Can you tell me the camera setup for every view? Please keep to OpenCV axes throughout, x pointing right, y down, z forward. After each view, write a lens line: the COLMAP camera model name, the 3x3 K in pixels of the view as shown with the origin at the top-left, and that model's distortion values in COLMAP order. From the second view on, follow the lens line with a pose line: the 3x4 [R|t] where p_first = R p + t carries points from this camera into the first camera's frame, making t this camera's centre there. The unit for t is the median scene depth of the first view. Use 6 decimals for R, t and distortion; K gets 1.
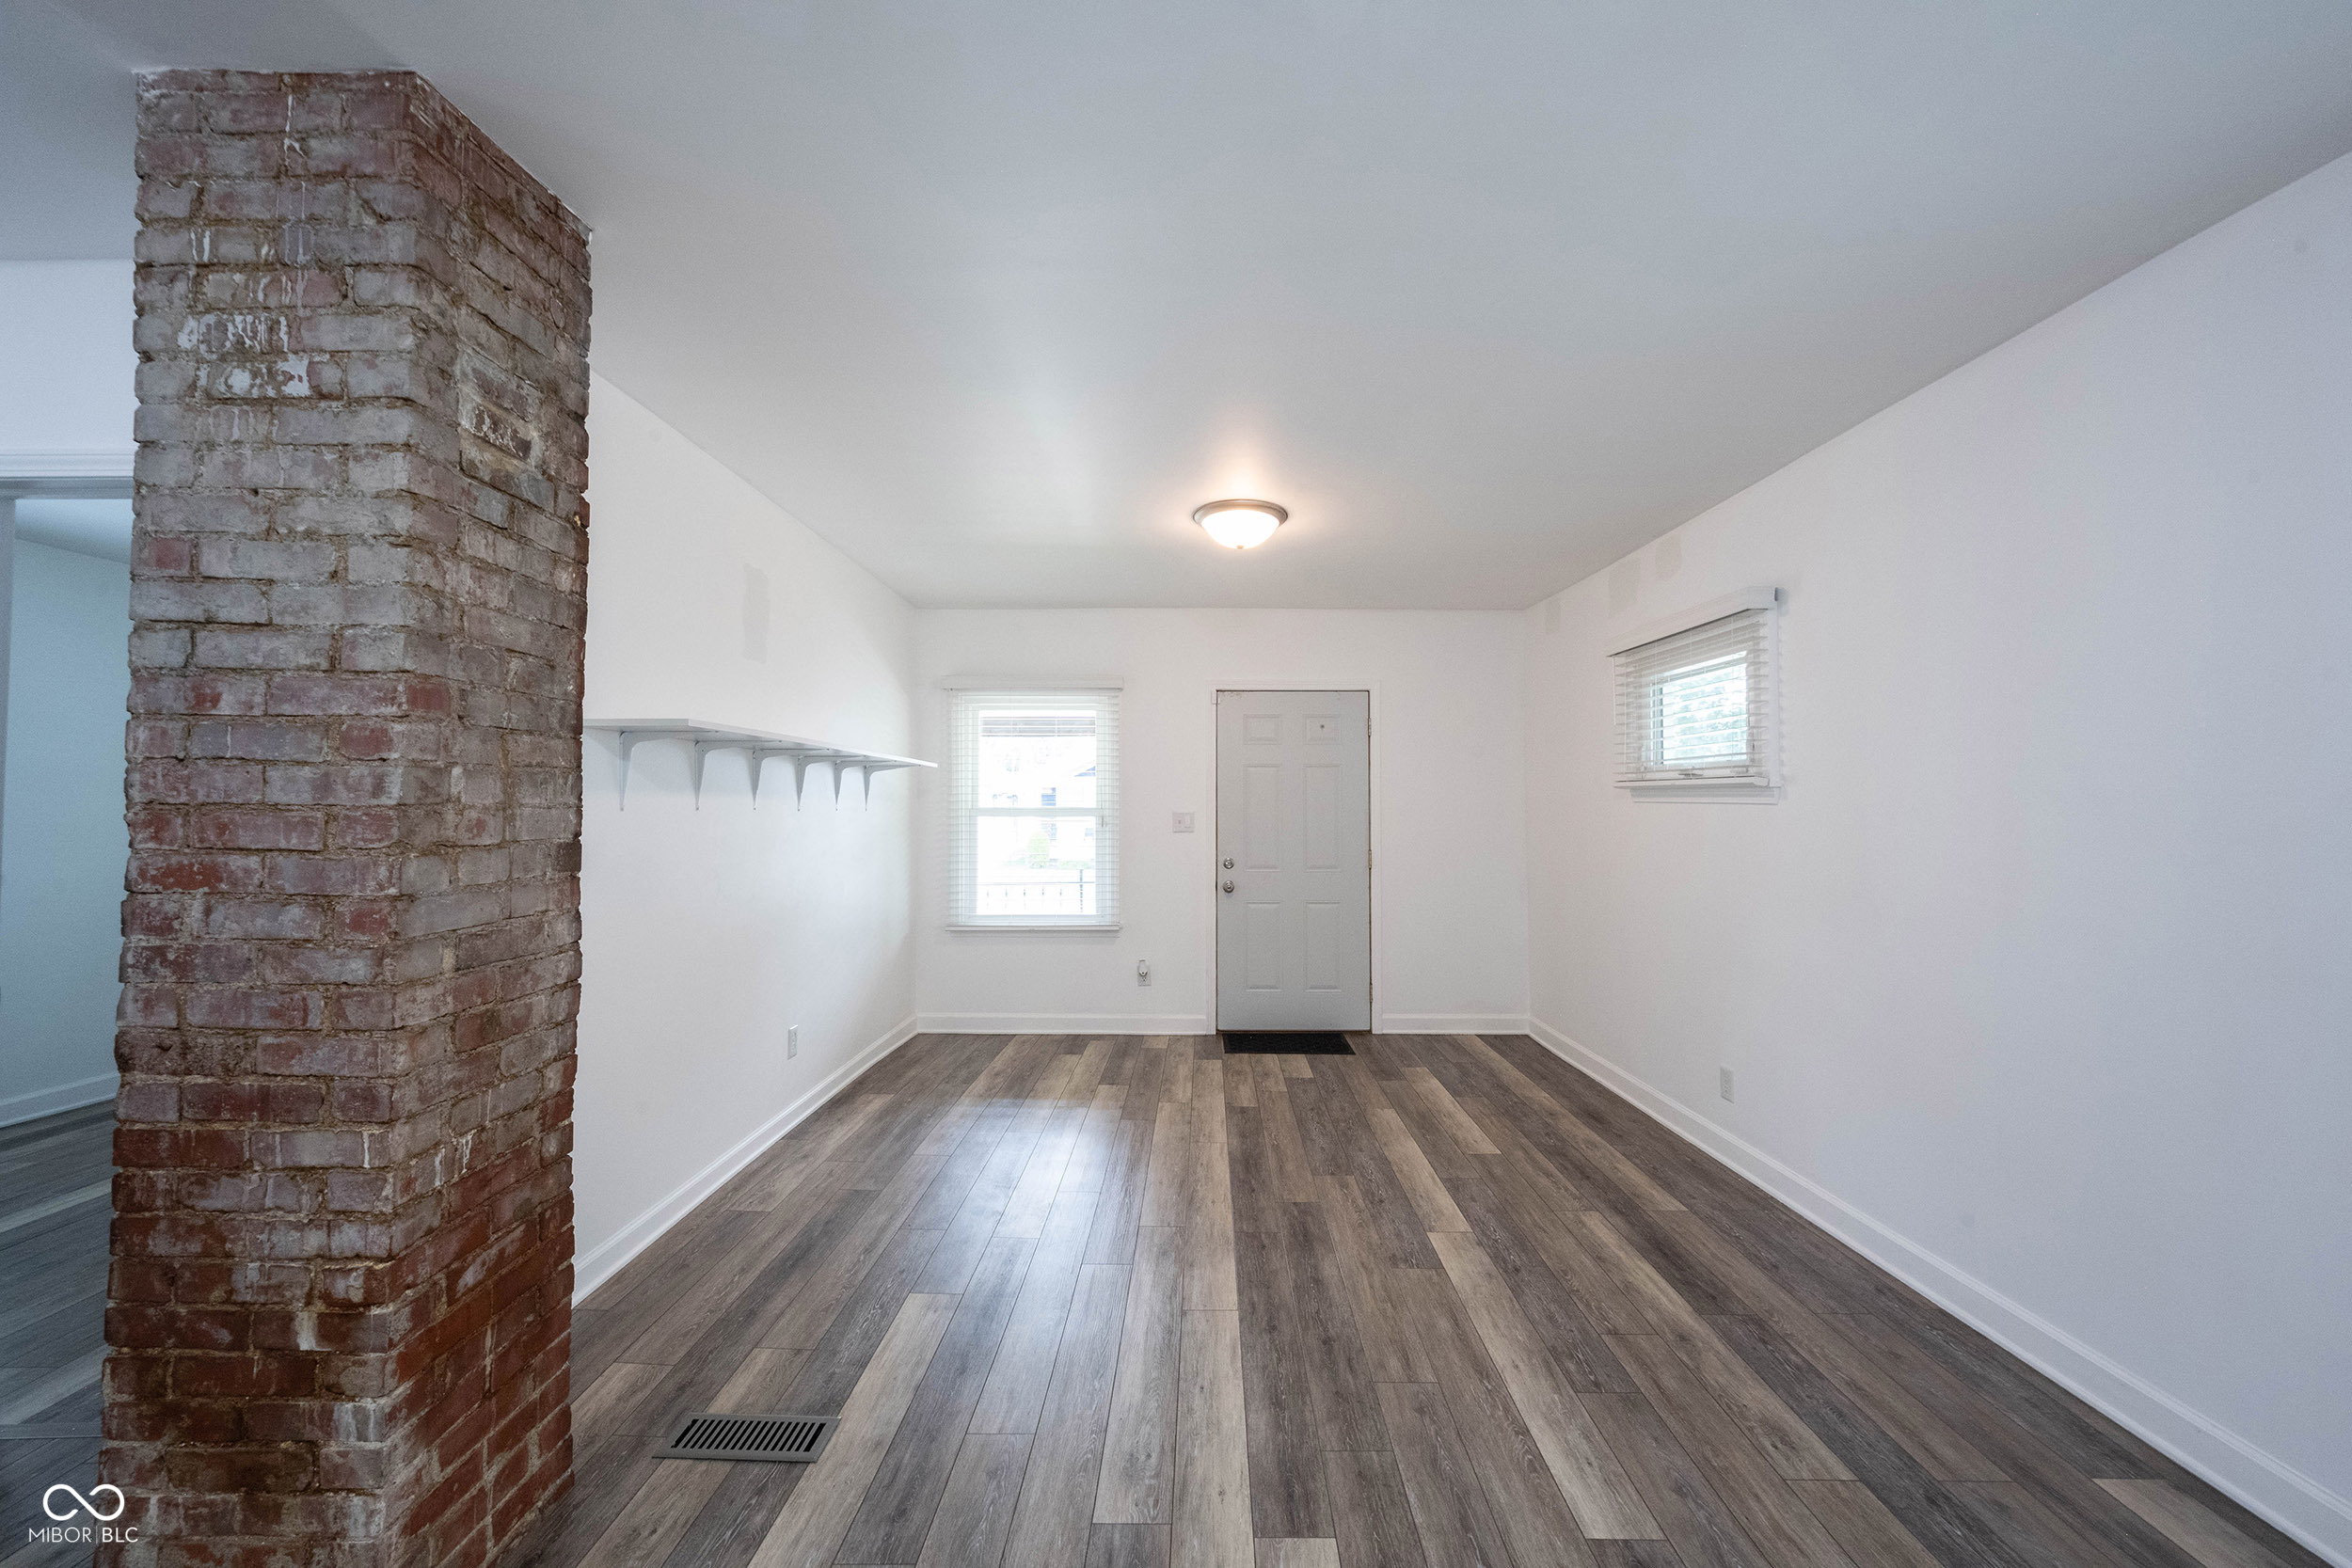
lens RADIAL K [[931.6, 0, 1182.1], [0, 931.6, 778.5], [0, 0, 1]] dist [0.001407, -0.000053]
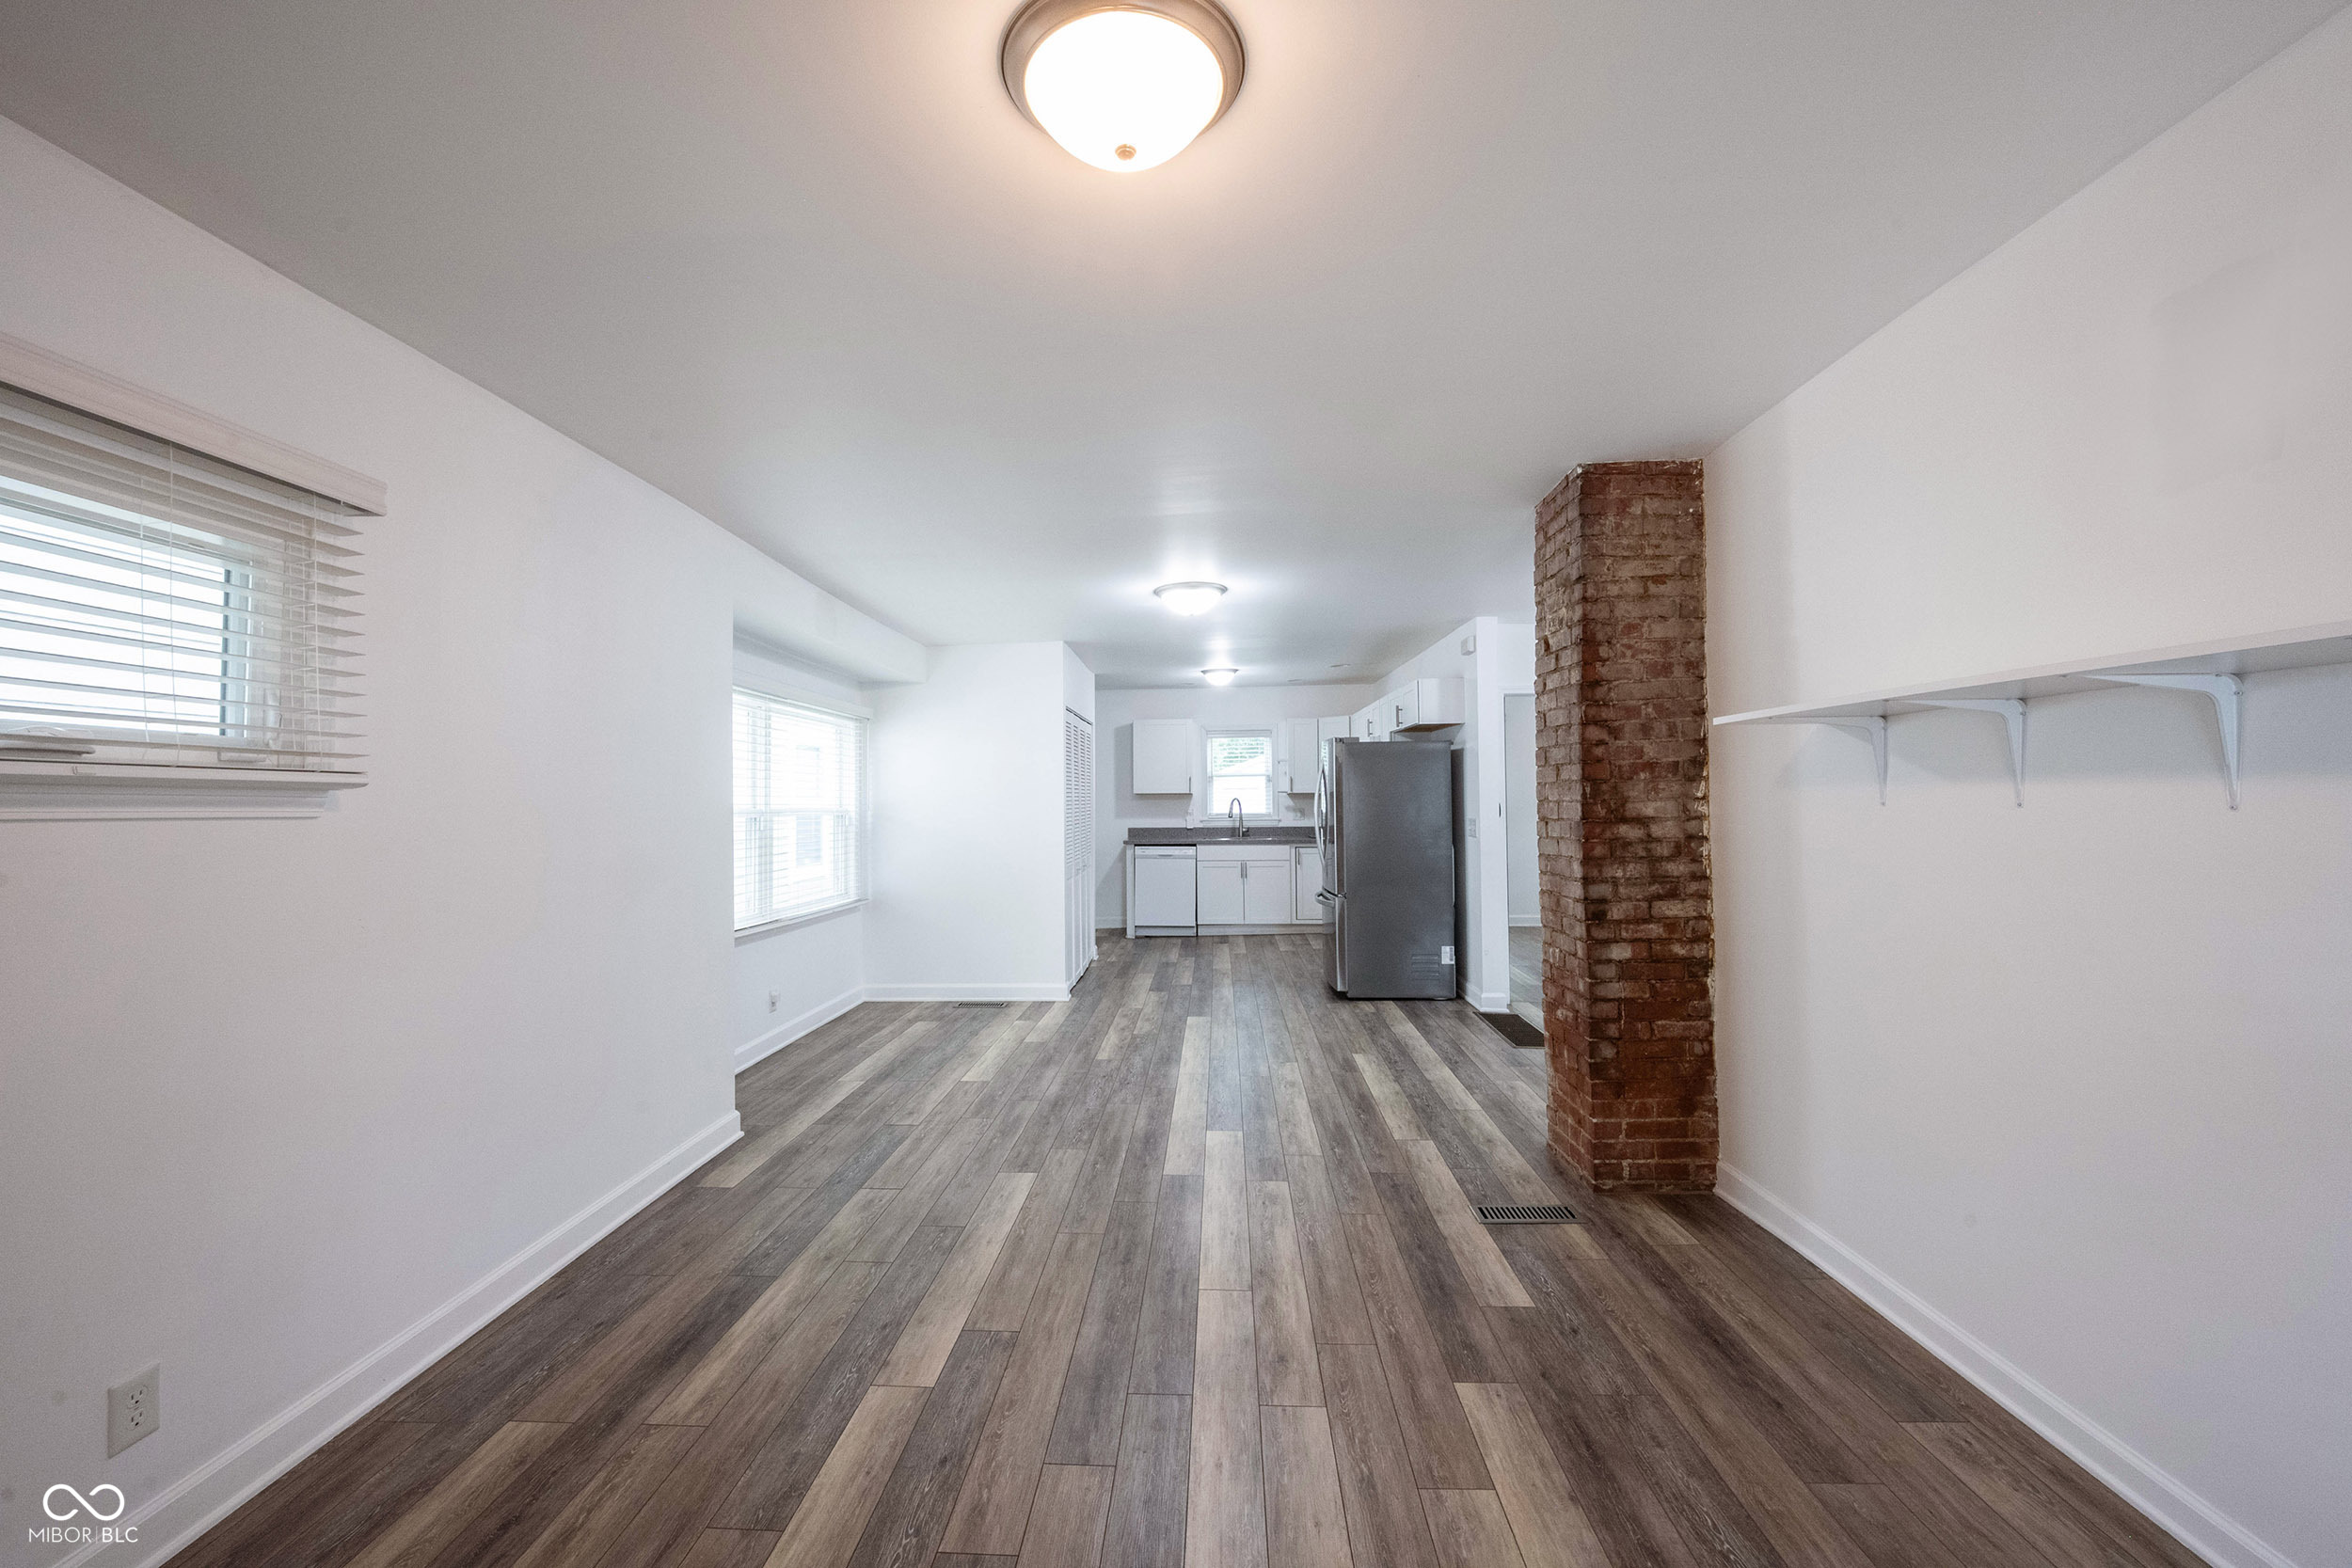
lens RADIAL K [[931.6, 0, 1173.0], [0, 931.6, 729.7], [0, 0, 1]] dist [0.001407, -0.000053]
pose [[-0.999537, 0.014481, 0.026767, 0.069568], [0.011627, 0.994523, -0.103868, 0.072510], [-0.028124, -0.103508, -0.994231, 2.832288]]
